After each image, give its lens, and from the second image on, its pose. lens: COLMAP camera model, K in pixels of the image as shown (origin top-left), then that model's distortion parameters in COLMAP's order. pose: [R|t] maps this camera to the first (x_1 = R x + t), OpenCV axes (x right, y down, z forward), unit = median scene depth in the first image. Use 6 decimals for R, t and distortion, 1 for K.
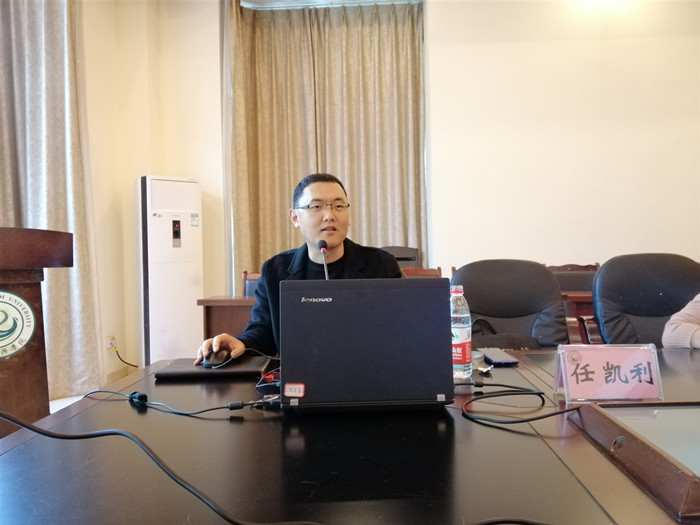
lens RADIAL K [[522.3, 0, 350.0], [0, 522.3, 262.5], [0, 0, 1]] dist [-0.003831, -0.000721]
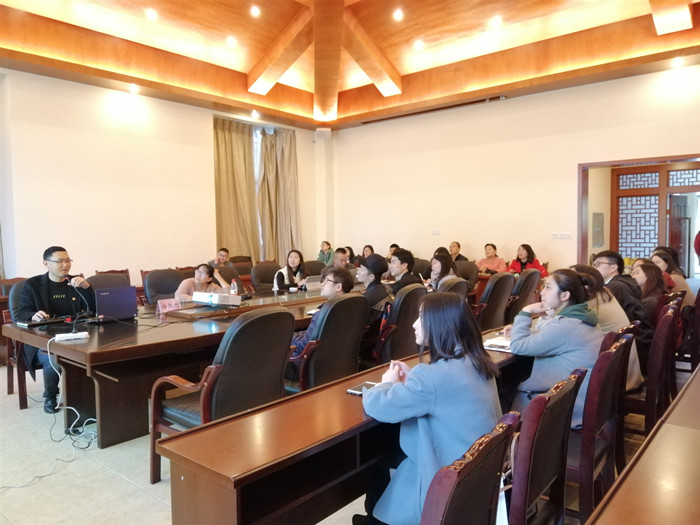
lens RADIAL K [[522.3, 0, 350.0], [0, 522.3, 262.5], [0, 0, 1]] dist [-0.003831, -0.000721]
pose [[0.594938, -0.033199, 0.803085, -1.278945], [0.016883, 0.999442, 0.028809, -0.149716], [-0.803594, -0.003582, 0.595167, -1.708925]]
